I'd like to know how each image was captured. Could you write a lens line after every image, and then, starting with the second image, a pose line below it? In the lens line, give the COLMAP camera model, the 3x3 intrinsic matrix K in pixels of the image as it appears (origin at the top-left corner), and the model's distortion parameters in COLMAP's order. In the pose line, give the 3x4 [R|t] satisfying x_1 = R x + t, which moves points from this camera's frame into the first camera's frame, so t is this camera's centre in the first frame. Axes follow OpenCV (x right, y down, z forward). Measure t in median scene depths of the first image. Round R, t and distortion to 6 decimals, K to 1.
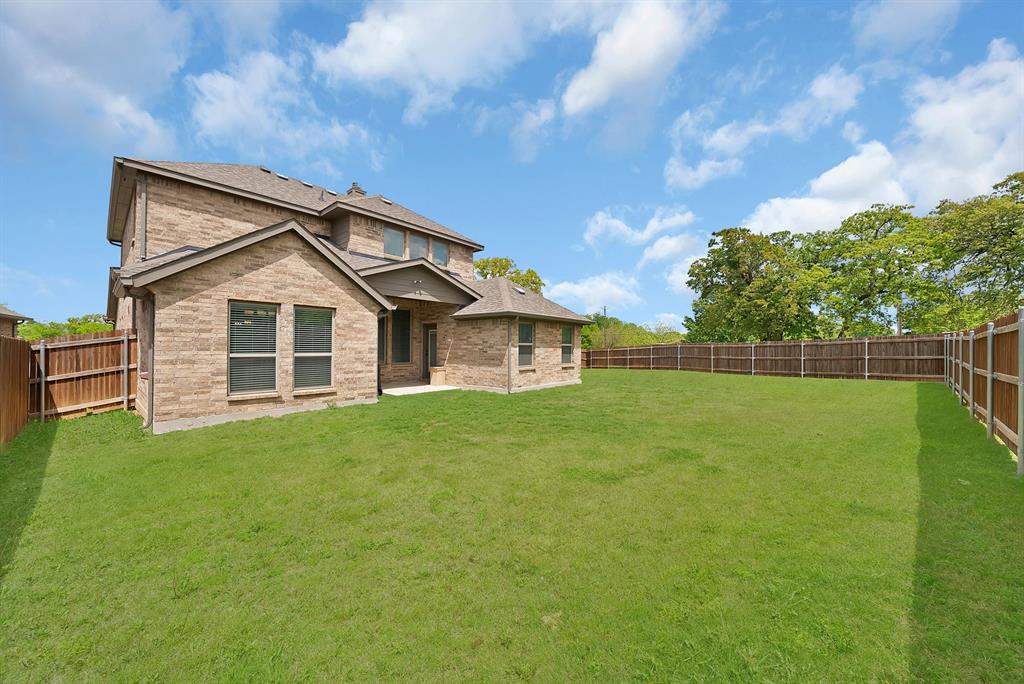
lens RADIAL K [[365.1, 0, 516.6], [0, 365.1, 346.1], [0, 0, 1]] dist [-0.022728, 0.000050]
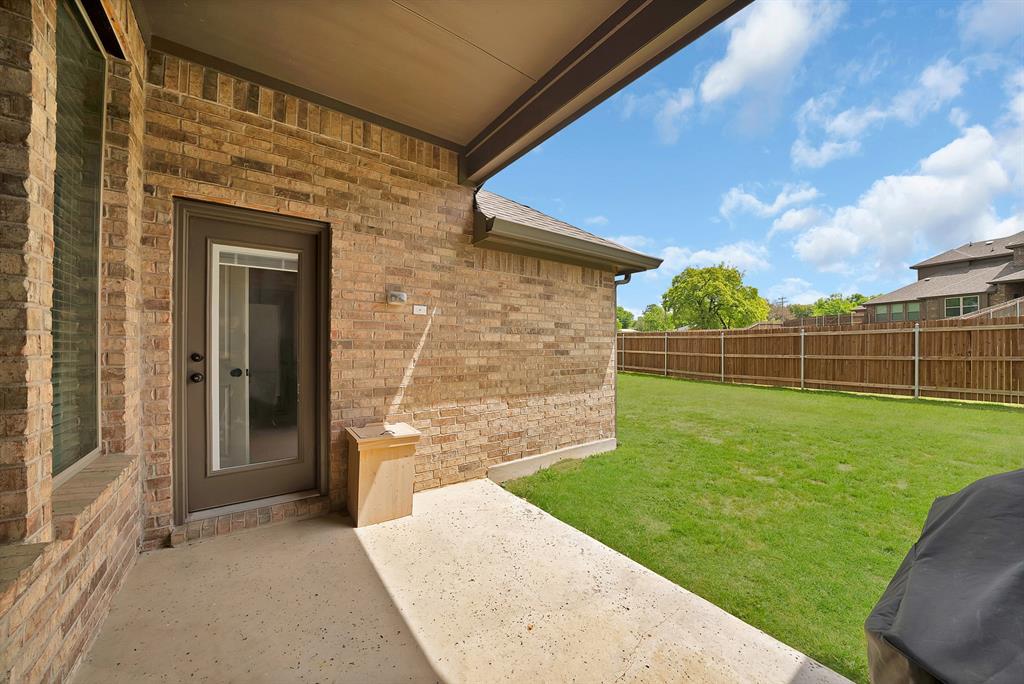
lens RADIAL K [[365.1, 0, 516.6], [0, 365.1, 346.1], [0, 0, 1]] dist [-0.022728, 0.000050]
pose [[0.237800, -0.007582, 0.971285, -0.465371], [-0.003899, 0.999954, 0.008761, 0.006210], [-0.971306, -0.005871, 0.237759, 0.998412]]
